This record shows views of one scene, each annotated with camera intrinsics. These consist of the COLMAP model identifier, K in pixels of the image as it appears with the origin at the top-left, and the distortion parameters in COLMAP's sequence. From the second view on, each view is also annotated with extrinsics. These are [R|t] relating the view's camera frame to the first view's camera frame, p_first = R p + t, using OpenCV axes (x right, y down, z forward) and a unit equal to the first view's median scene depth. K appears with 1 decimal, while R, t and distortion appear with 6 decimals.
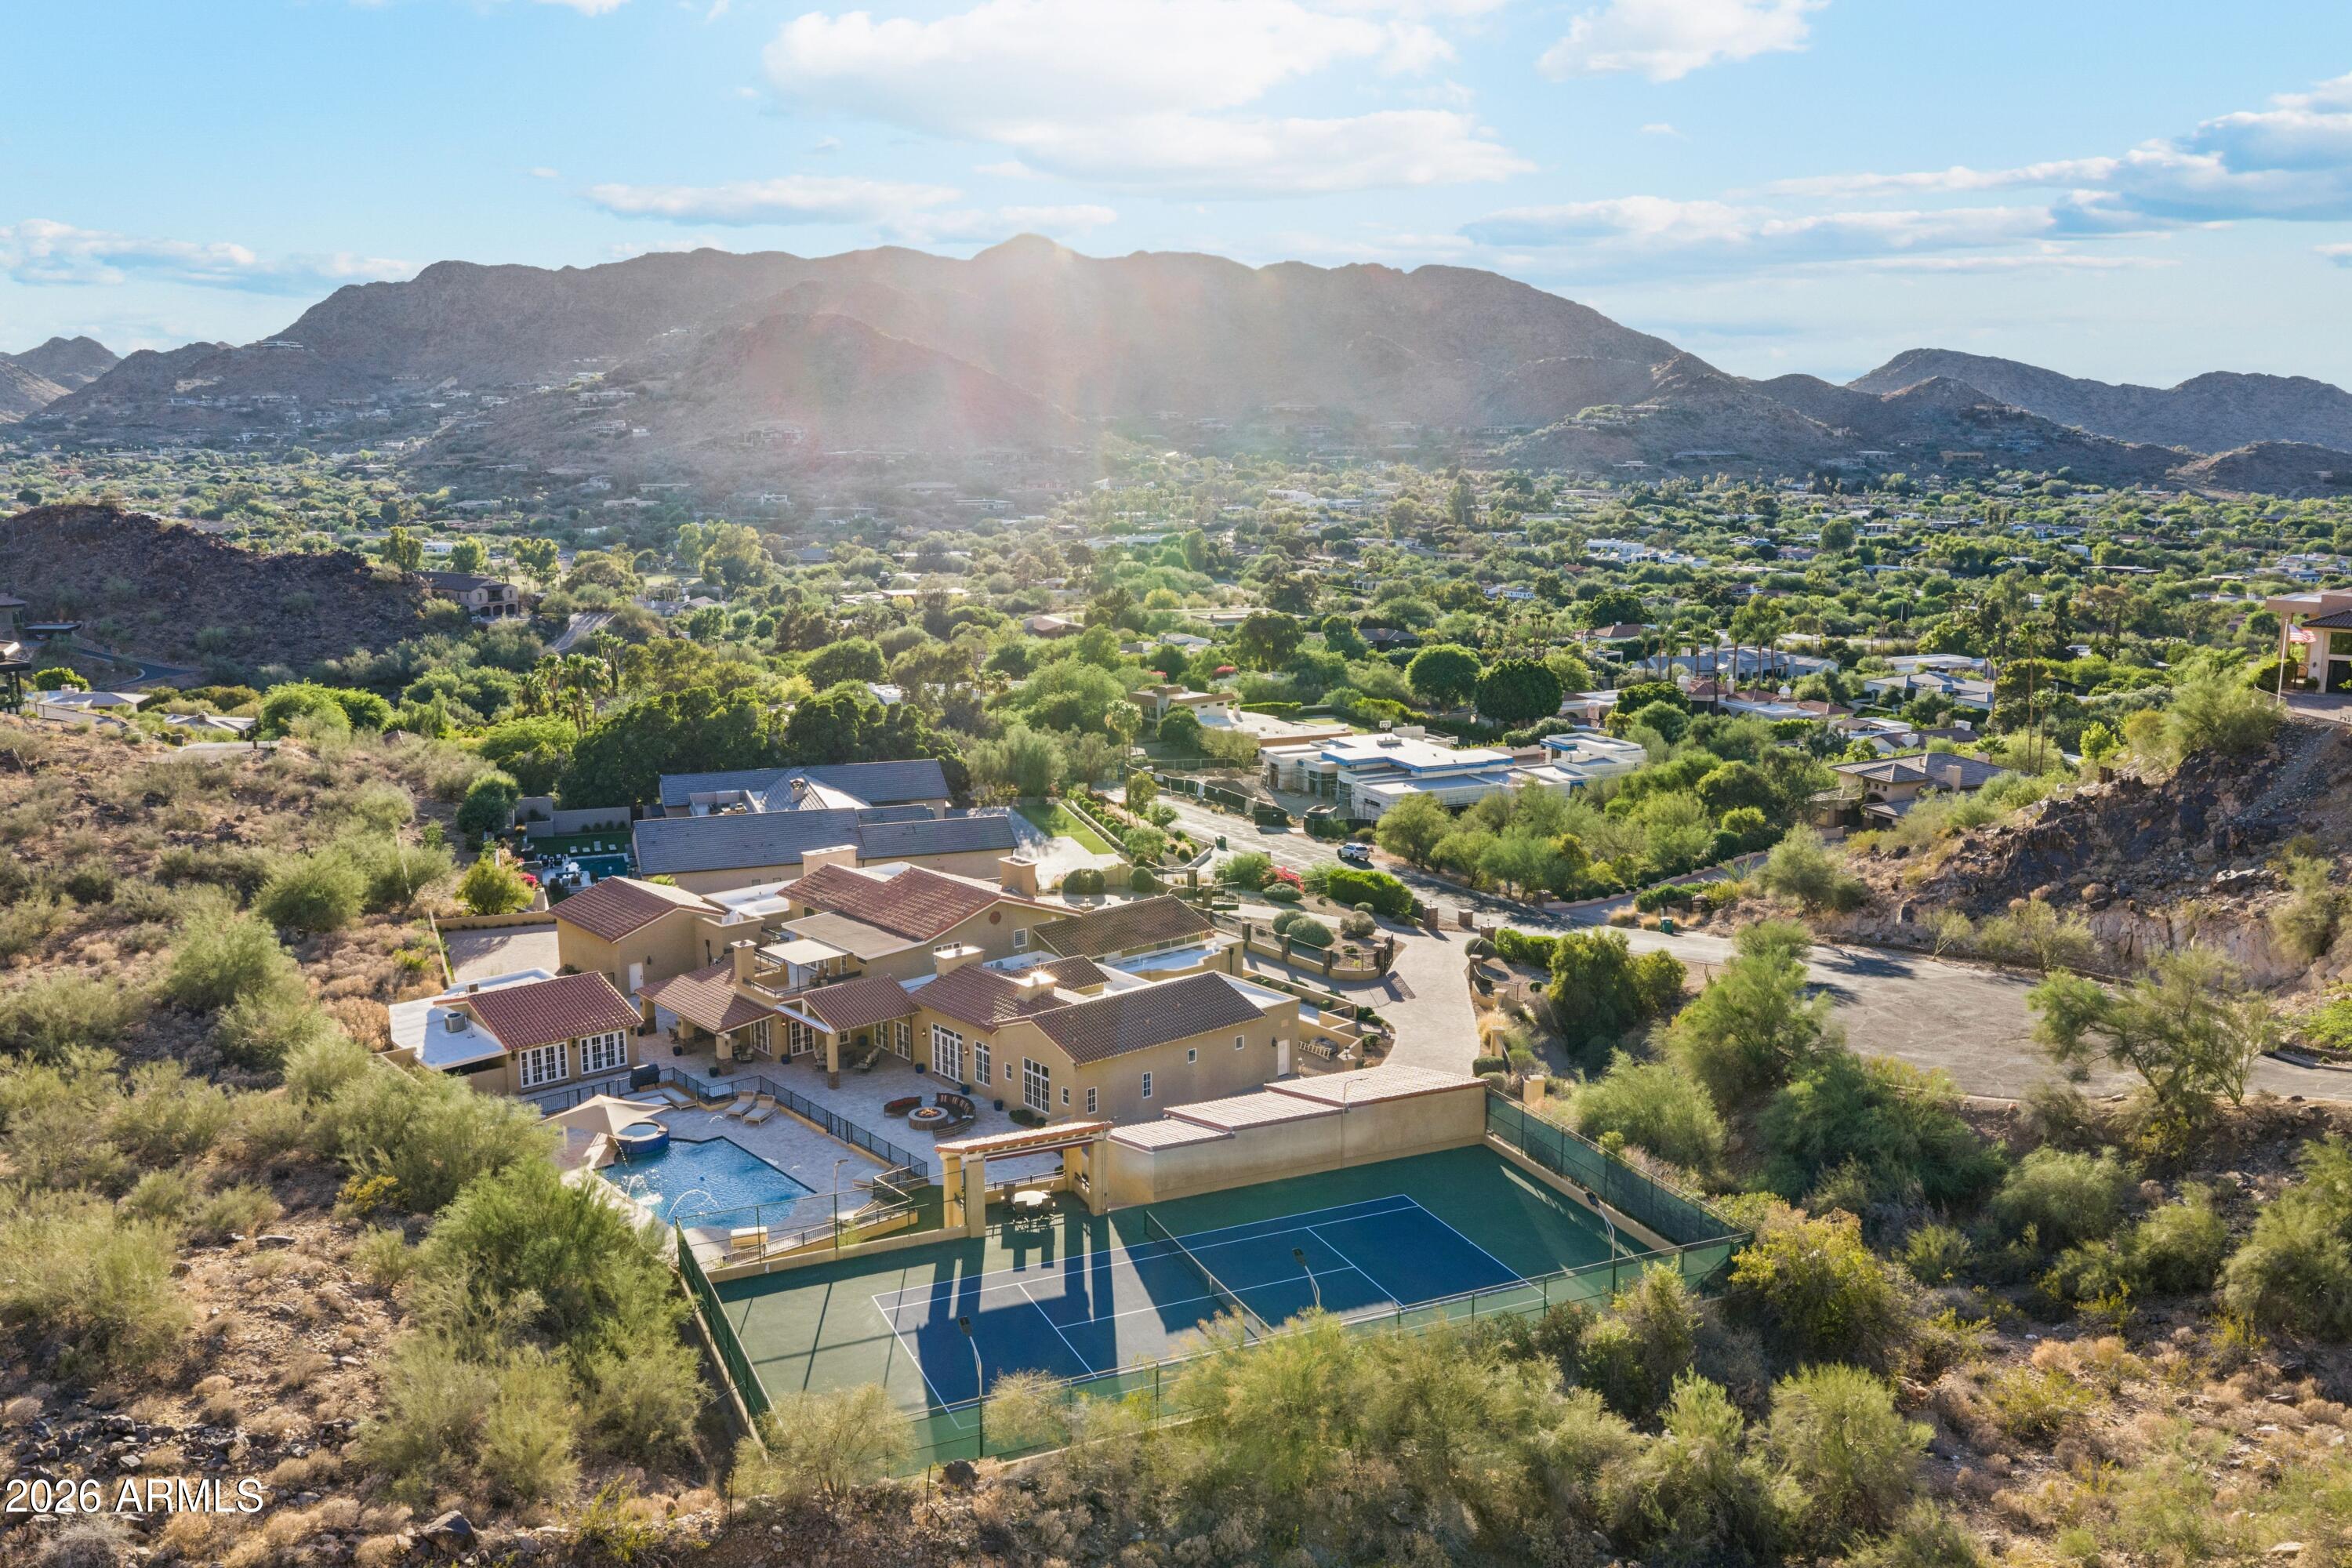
lens RADIAL K [[1929.6, 0, 1187.3], [0, 1929.6, 826.2], [0, 0, 1]] dist [0.009640, -0.014620]
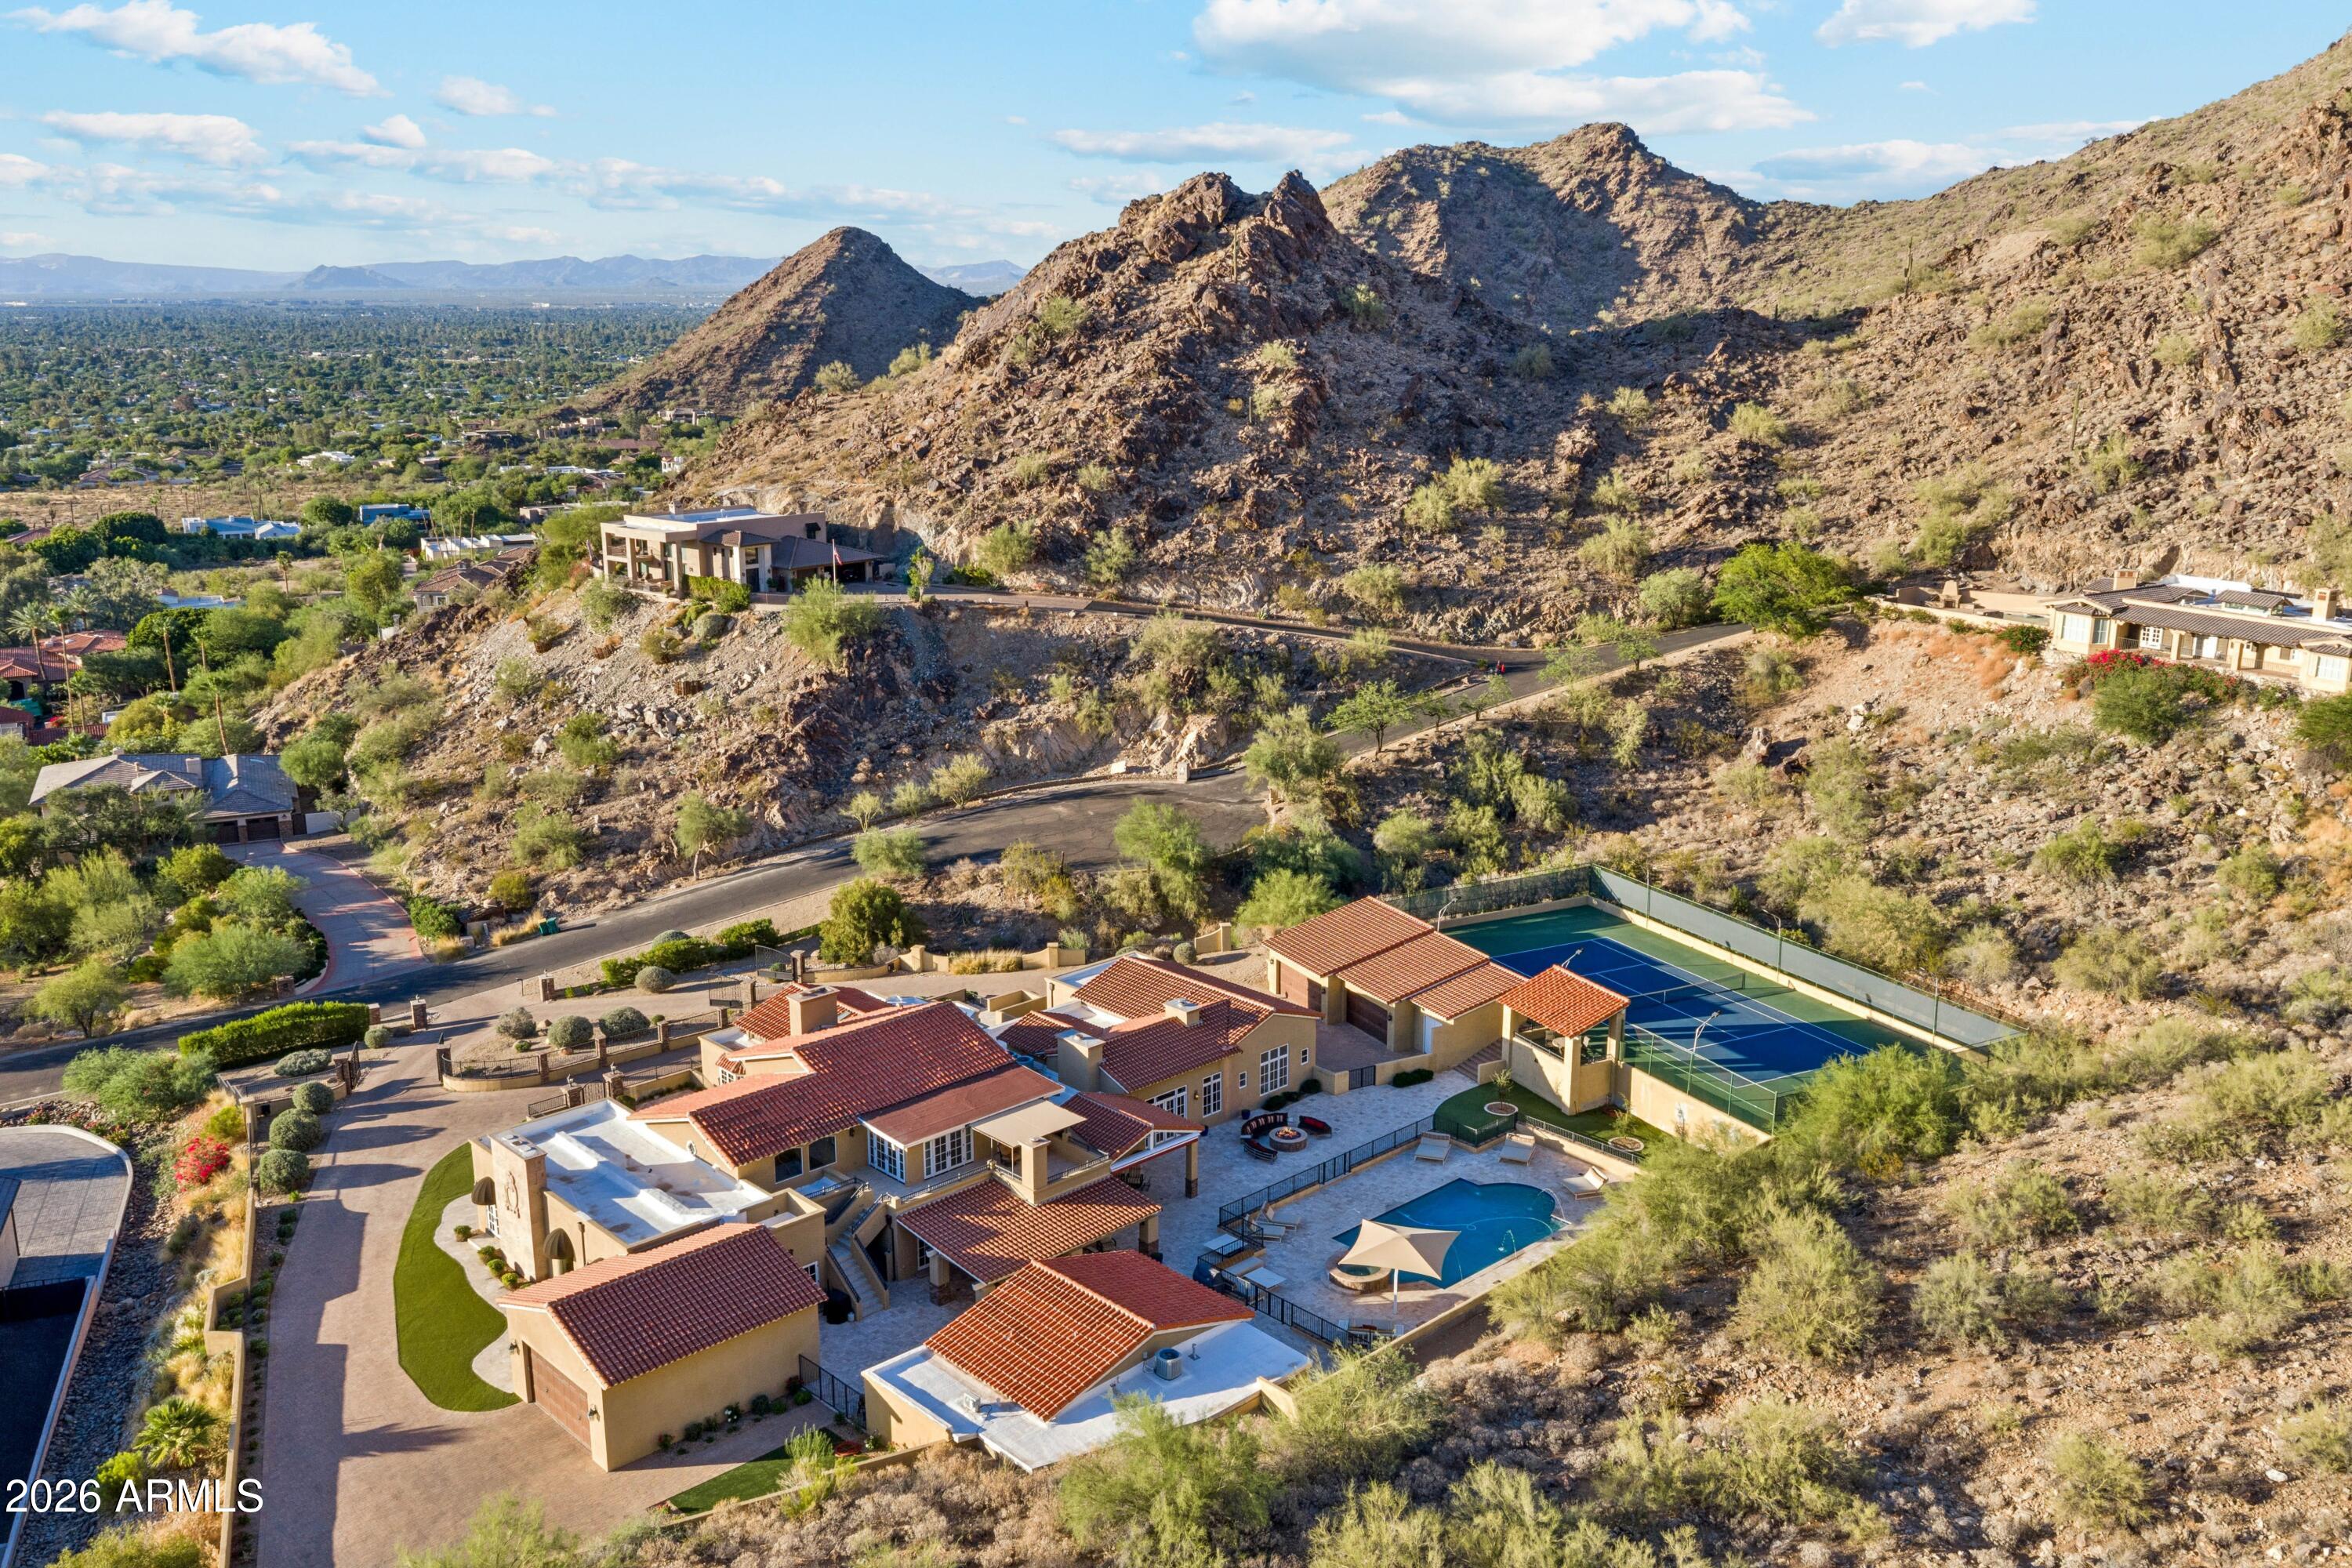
lens RADIAL K [[1940.4, 0, 1184.9], [0, 1940.4, 785.6], [0, 0, 1]] dist [0.041058, -0.063985]
pose [[-0.042442, -0.240593, 0.969698, -0.108750], [0.207994, 0.947180, 0.244109, -0.029260], [-0.977209, 0.212052, 0.009841, 0.098982]]
